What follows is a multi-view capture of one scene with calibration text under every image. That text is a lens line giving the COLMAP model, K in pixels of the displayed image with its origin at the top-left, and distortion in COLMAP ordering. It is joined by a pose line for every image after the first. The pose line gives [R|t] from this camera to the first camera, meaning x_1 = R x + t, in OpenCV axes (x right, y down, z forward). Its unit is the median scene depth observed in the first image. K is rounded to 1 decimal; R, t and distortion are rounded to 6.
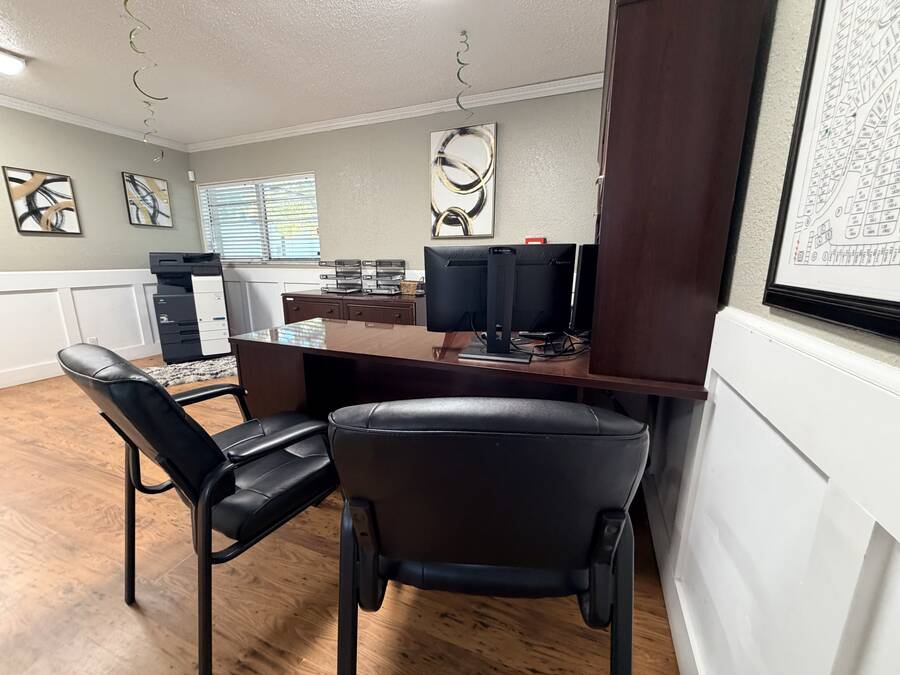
lens RADIAL K [[356.9, 0, 451.6], [0, 356.9, 336.8], [0, 0, 1]] dist [-0.002556, -0.000161]
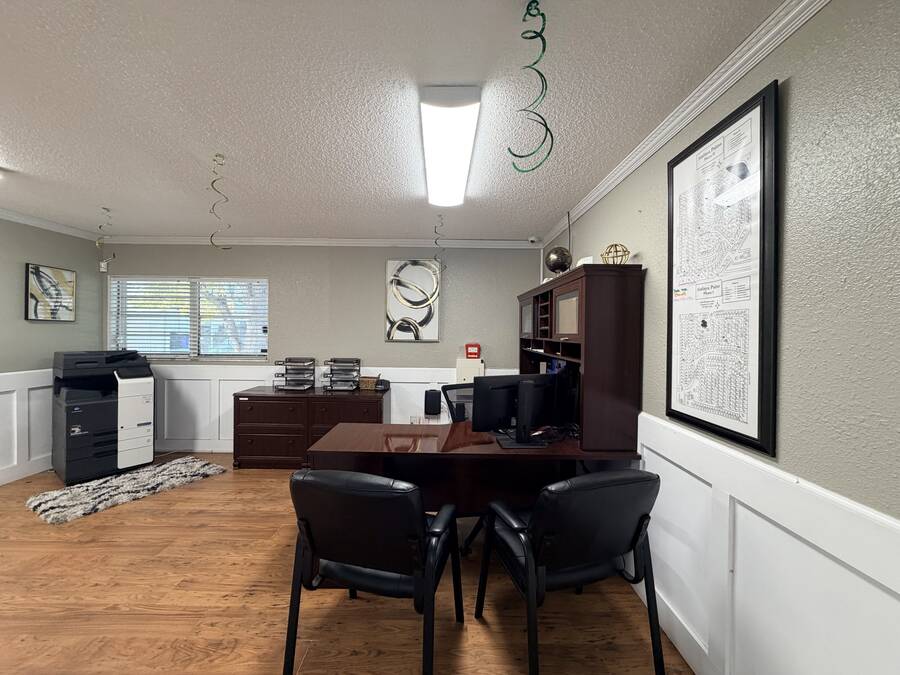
lens RADIAL K [[356.9, 0, 449.5], [0, 356.9, 335.7], [0, 0, 1]] dist [-0.002556, -0.000161]
pose [[0.930814, 0.008129, 0.365403, -0.278421], [0.064943, 0.980165, -0.187240, -0.054345], [-0.359677, 0.198016, 0.911824, -0.156639]]
